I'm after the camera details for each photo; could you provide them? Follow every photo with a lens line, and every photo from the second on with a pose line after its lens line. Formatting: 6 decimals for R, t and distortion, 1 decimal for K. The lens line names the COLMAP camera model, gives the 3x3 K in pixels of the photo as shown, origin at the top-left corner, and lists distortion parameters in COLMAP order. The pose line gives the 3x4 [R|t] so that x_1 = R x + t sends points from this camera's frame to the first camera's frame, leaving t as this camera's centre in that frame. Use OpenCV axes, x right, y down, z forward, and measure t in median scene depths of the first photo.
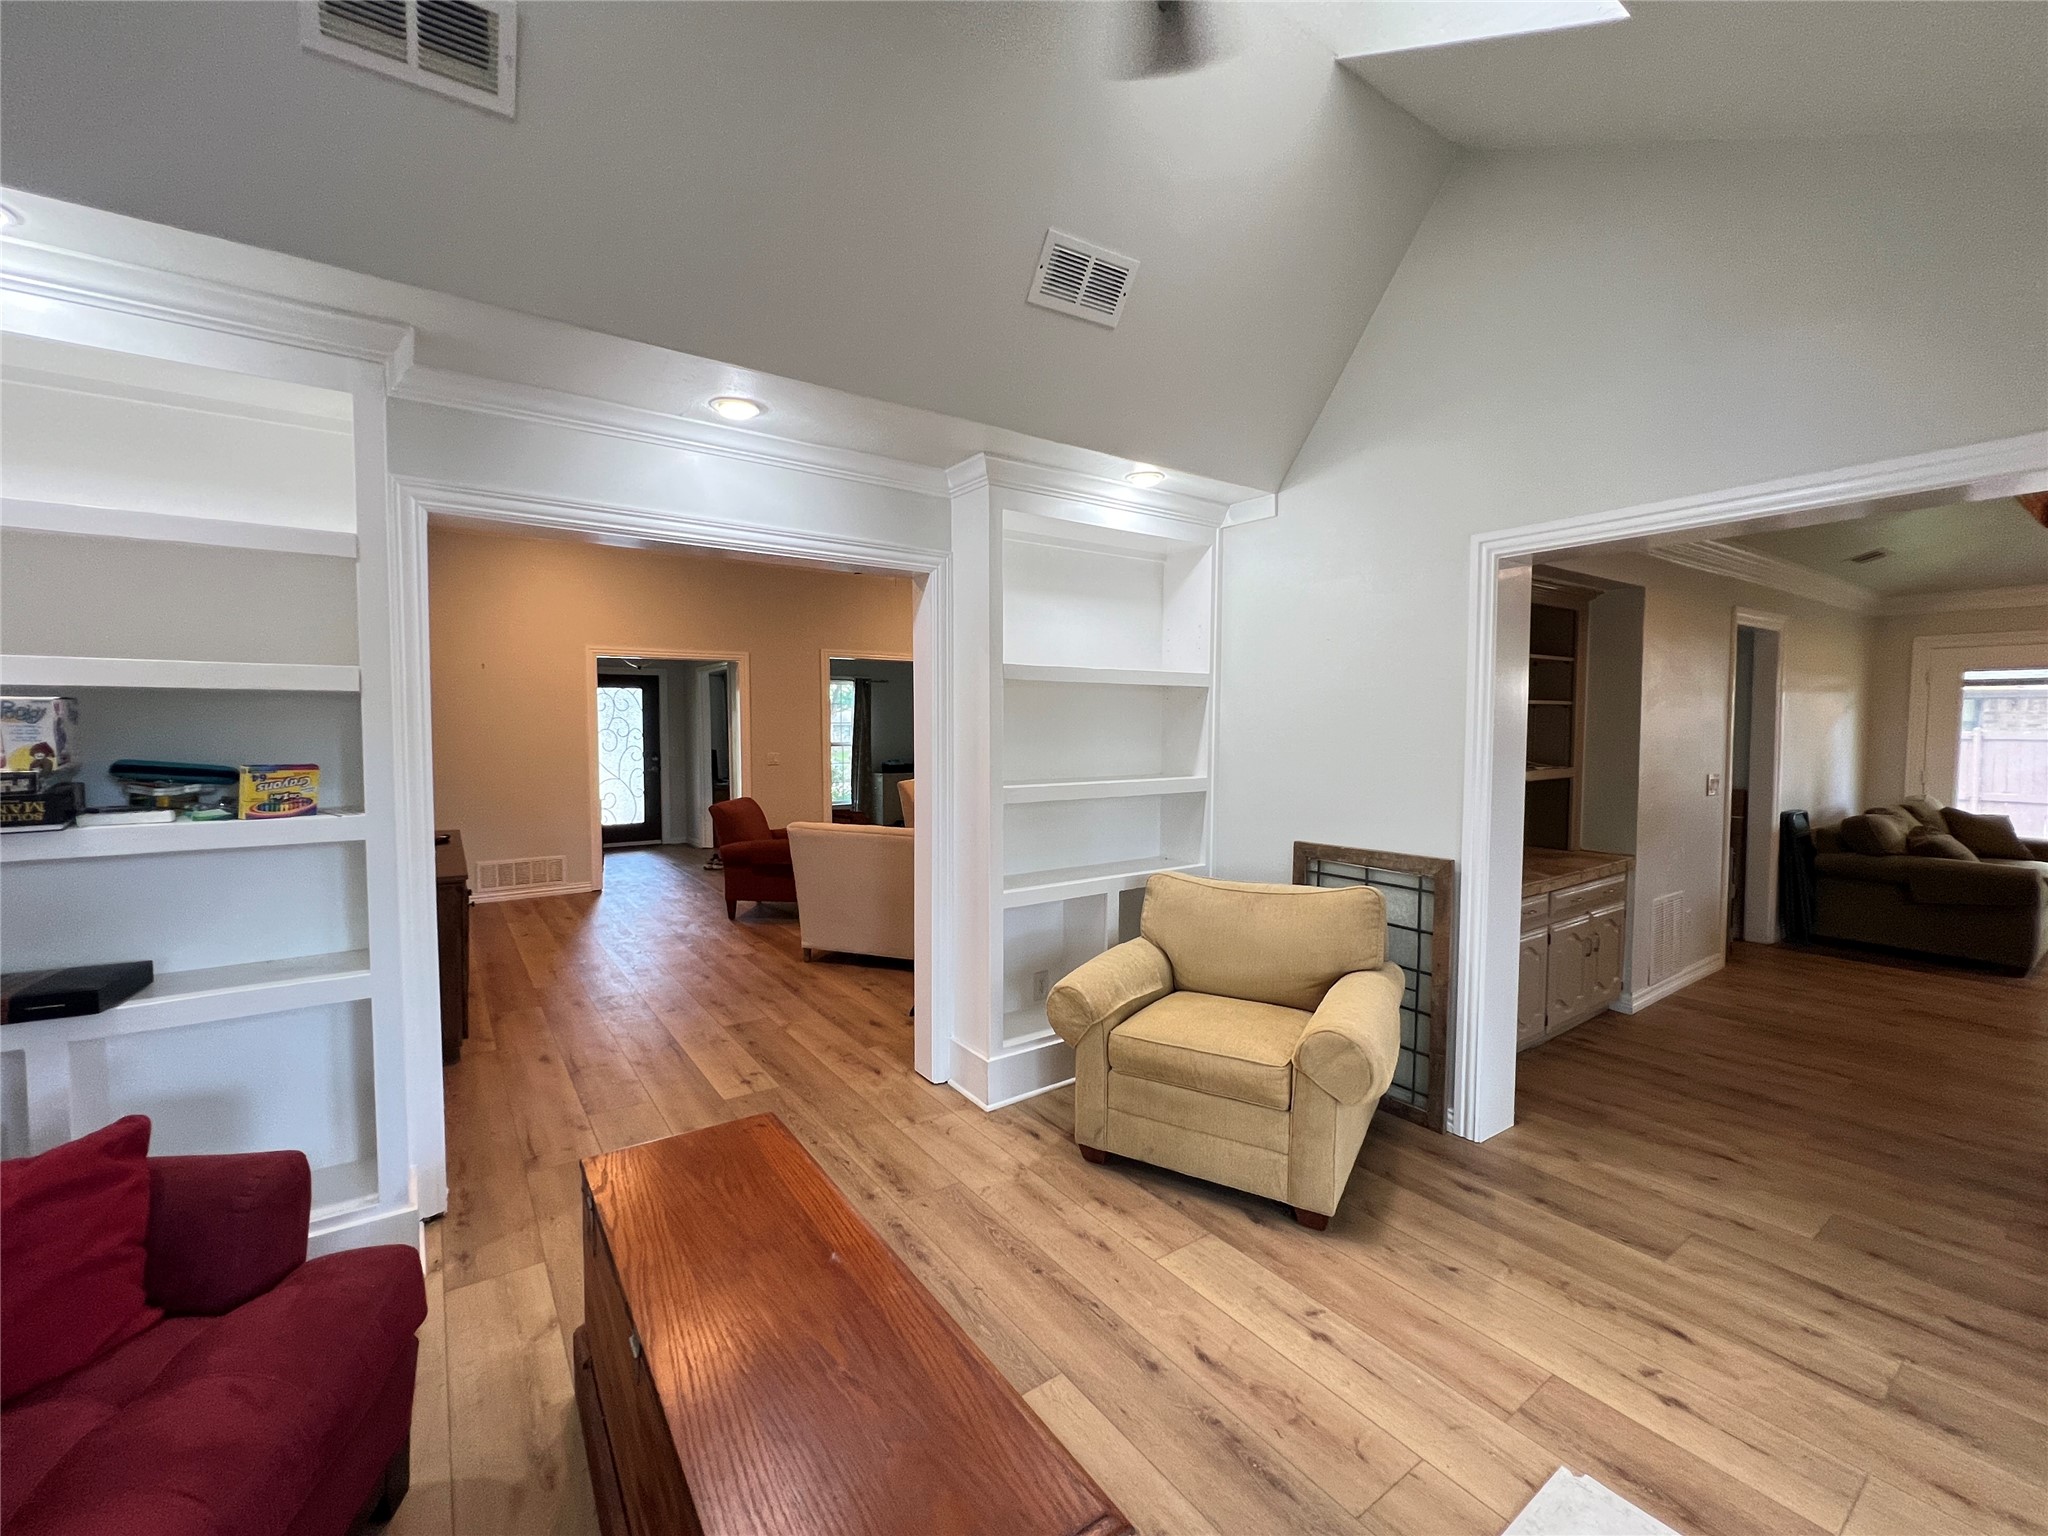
lens RADIAL K [[822.9, 0, 1033.5], [0, 822.9, 773.8], [0, 0, 1]] dist [-0.003328, 0.000134]
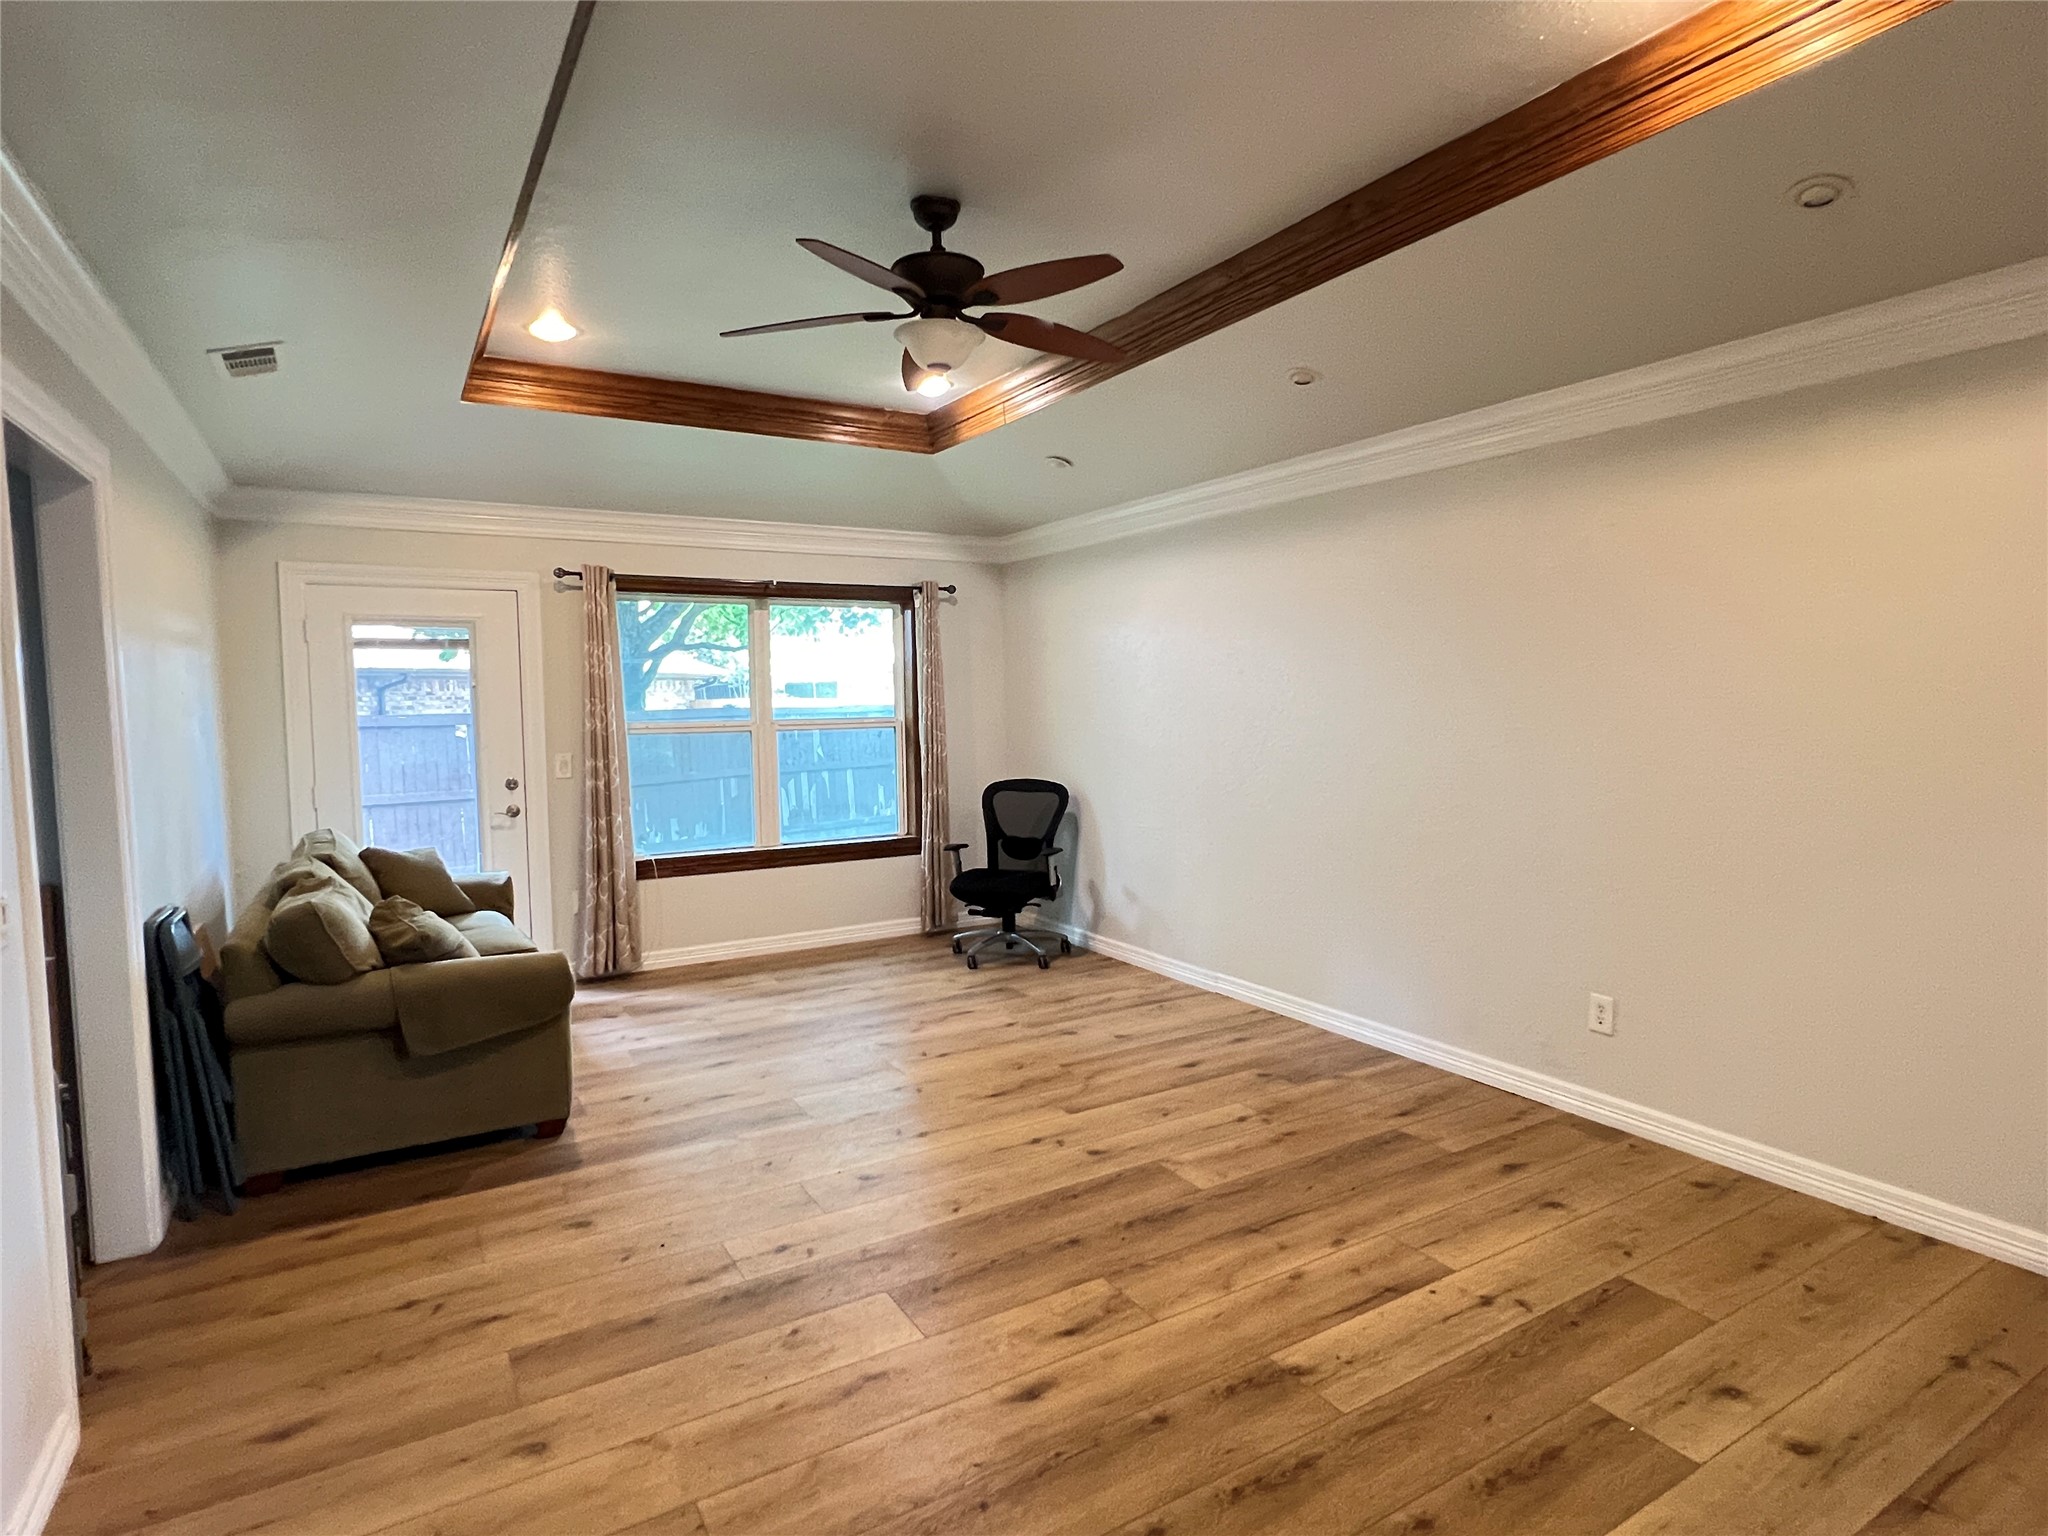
lens RADIAL K [[1087.6, 0, 1009.3], [0, 1087.6, 765.4], [0, 0, 1]] dist [-0.004672, 0.000247]
pose [[0.082750, -0.061655, 0.994661, 1.044037], [0.072643, 0.995802, 0.055682, -0.084824], [-0.993919, 0.067647, 0.086881, 1.316061]]
